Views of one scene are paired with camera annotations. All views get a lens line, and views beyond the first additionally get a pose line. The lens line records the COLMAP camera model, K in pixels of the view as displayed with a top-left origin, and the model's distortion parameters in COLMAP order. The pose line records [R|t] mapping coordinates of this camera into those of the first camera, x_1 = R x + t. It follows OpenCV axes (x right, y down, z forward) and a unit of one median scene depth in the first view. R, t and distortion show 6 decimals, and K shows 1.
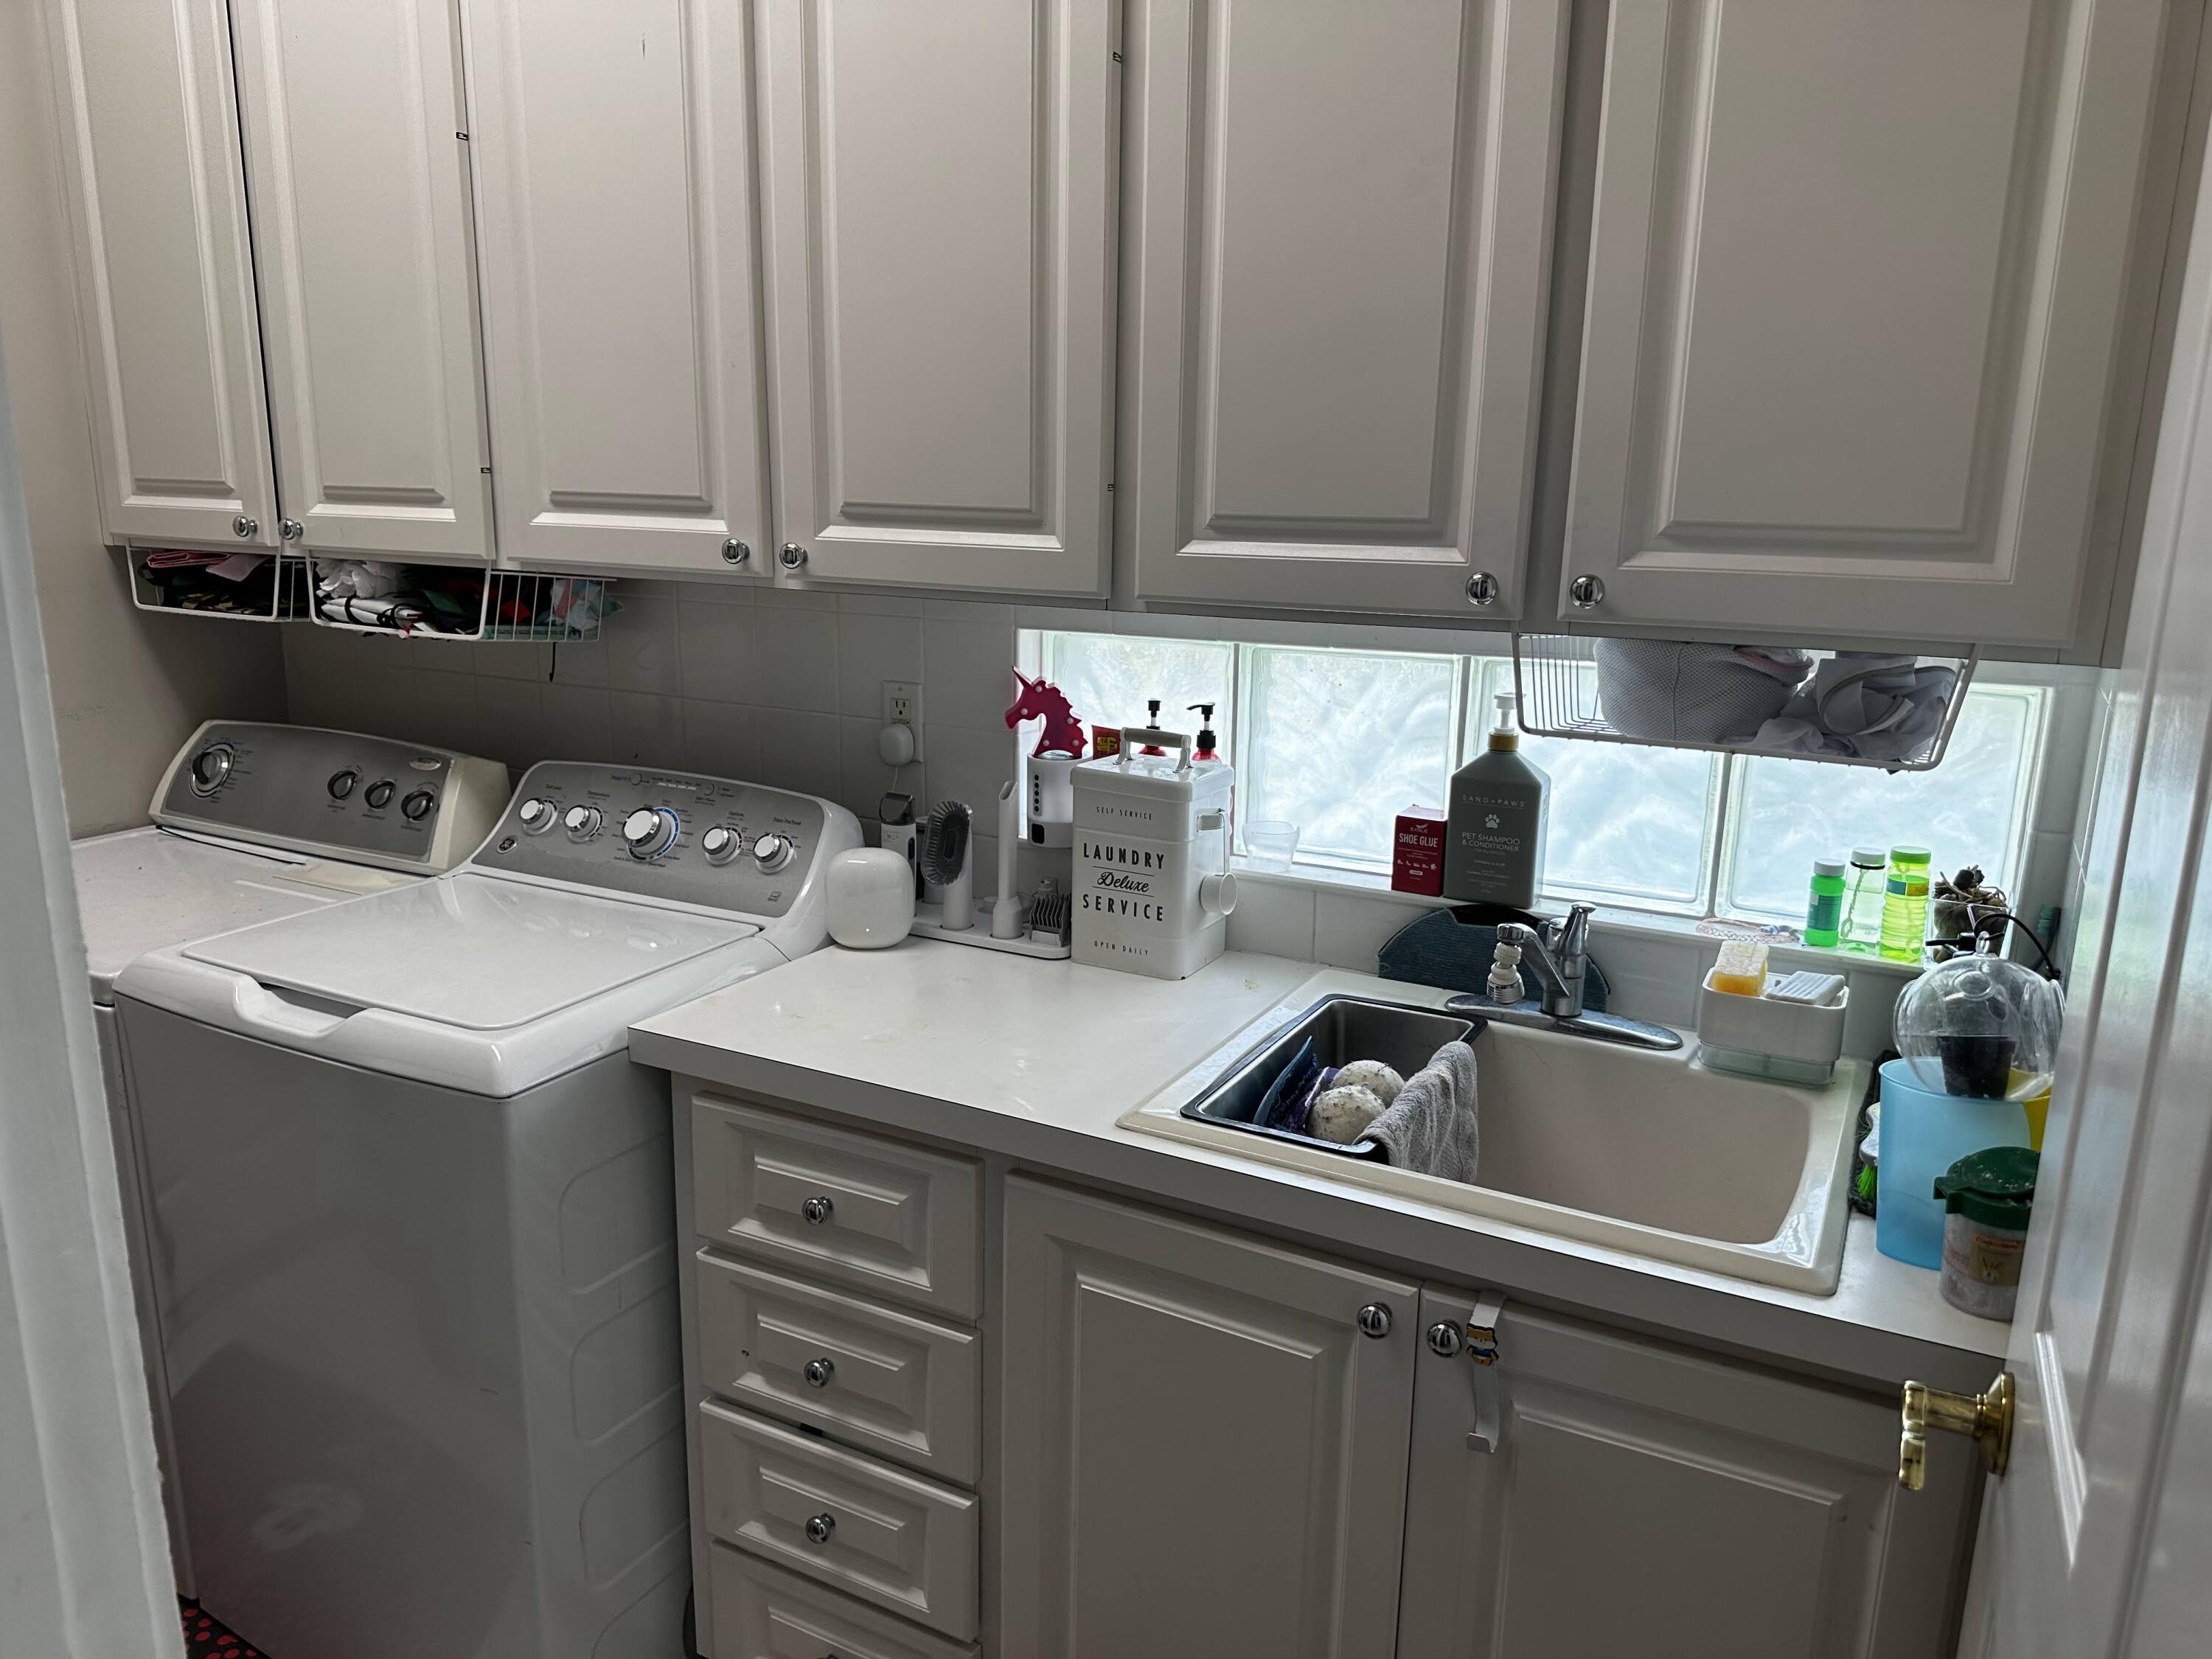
lens RADIAL K [[1536.7, 0, 1122.2], [0, 1536.7, 835.5], [0, 0, 1]] dist [0.142810, -0.275667]
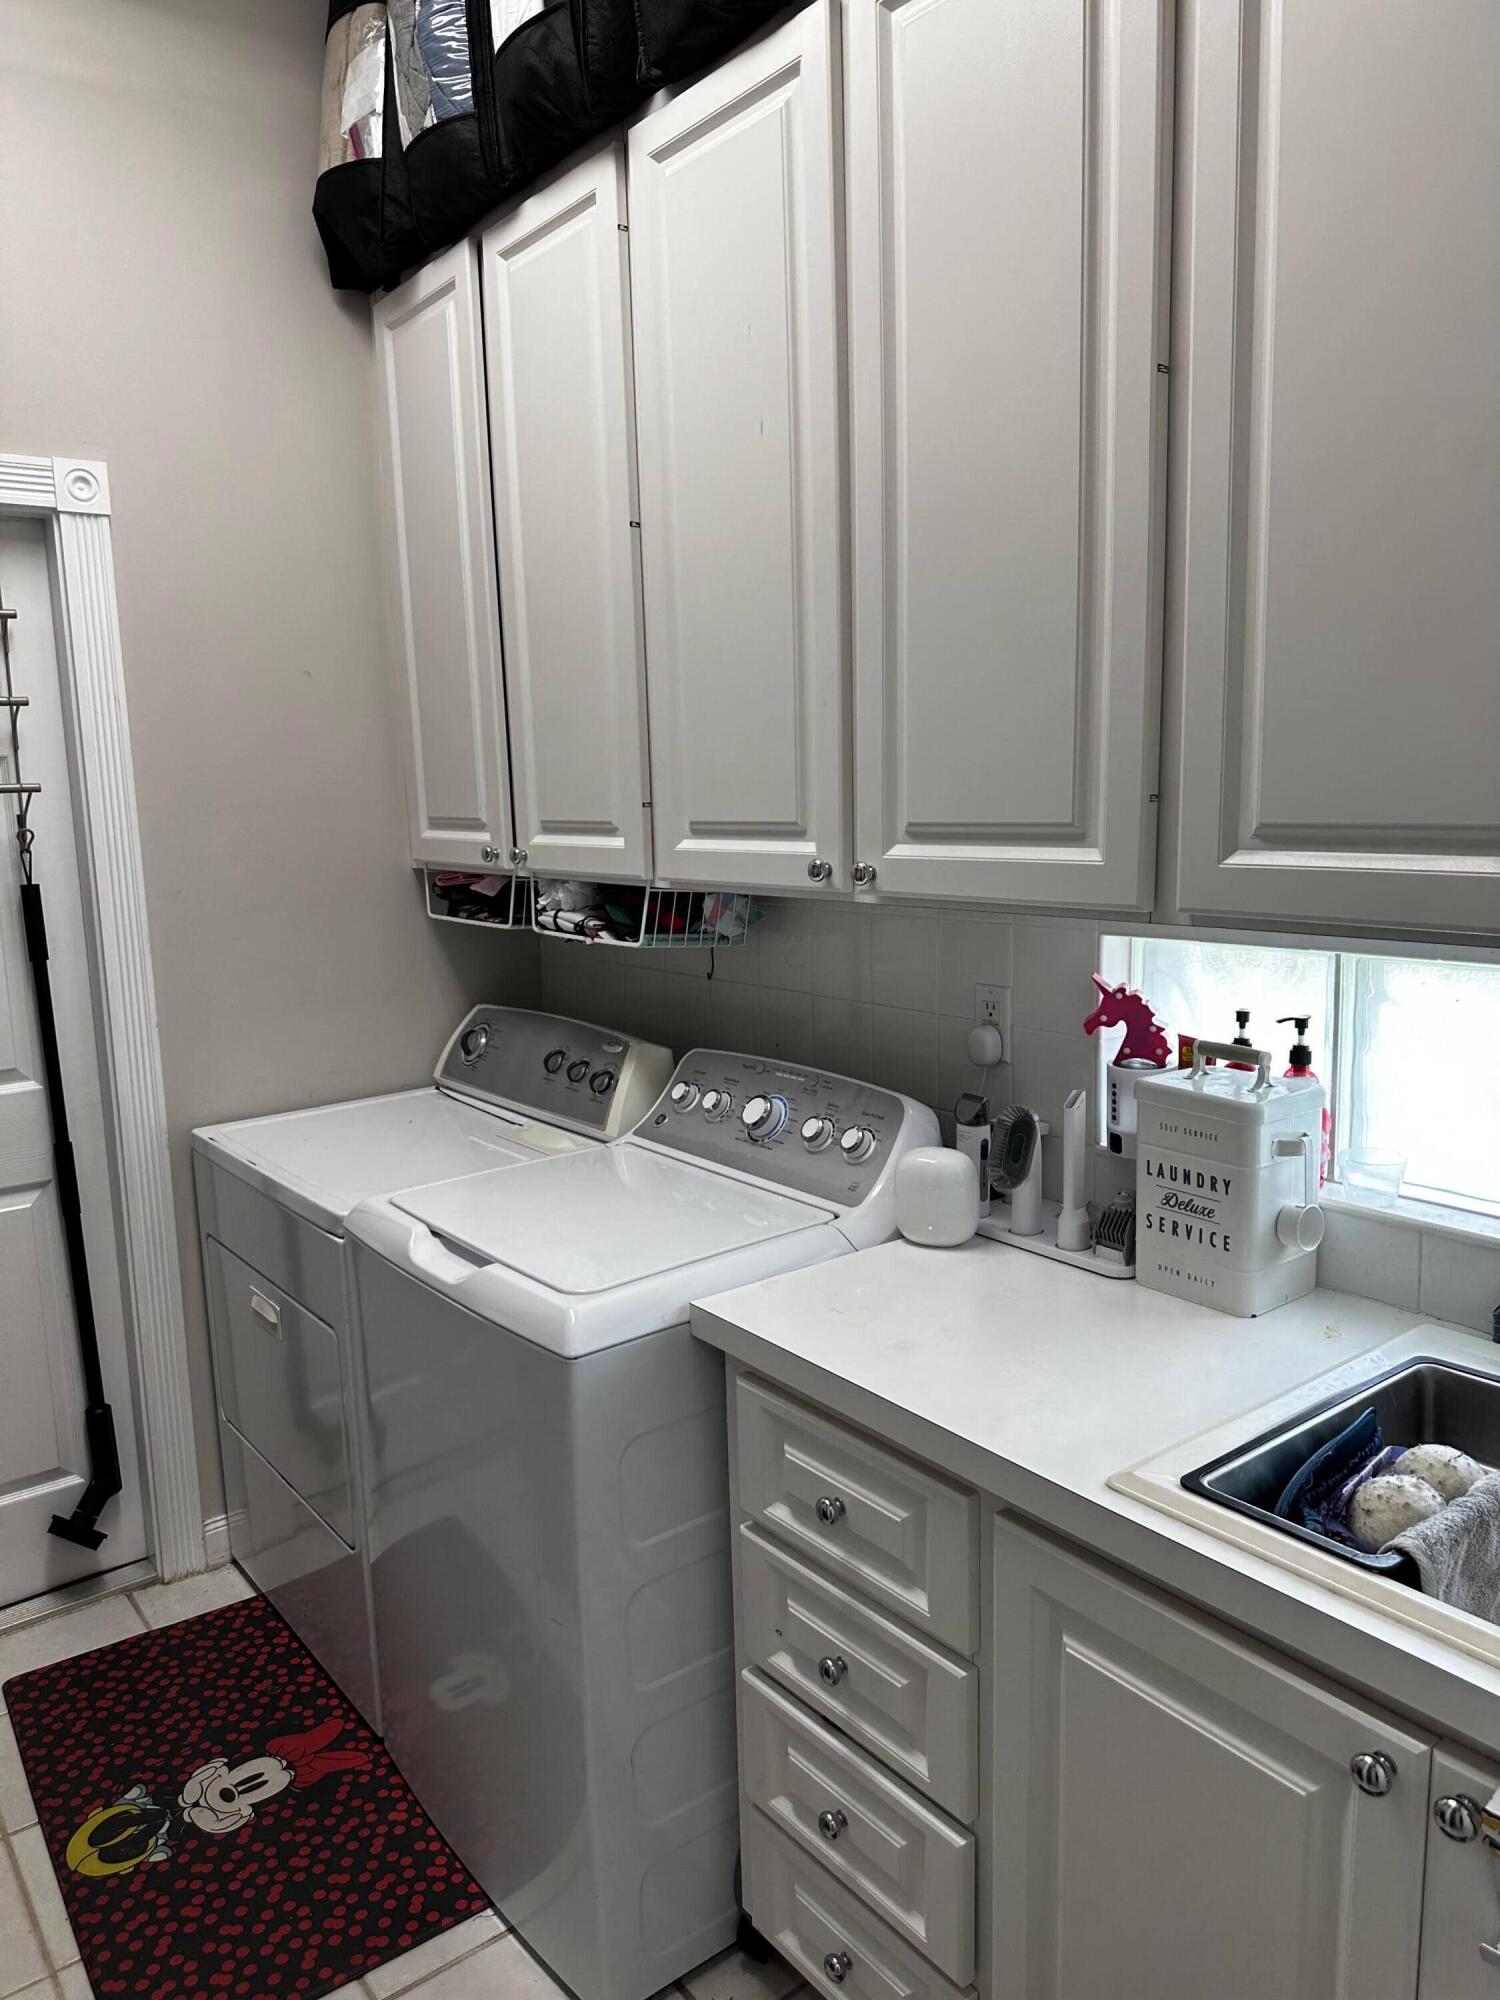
lens RADIAL K [[1389.5, 0, 750.0], [0, 1389.5, 1000.0], [0, 0, 1]] dist [0.142810, -0.275667]
pose [[0.904043, 0.021492, -0.426900, 0.118168], [-0.049432, 0.997291, -0.054474, -0.033214], [0.424573, 0.070350, 0.902657, 0.093708]]
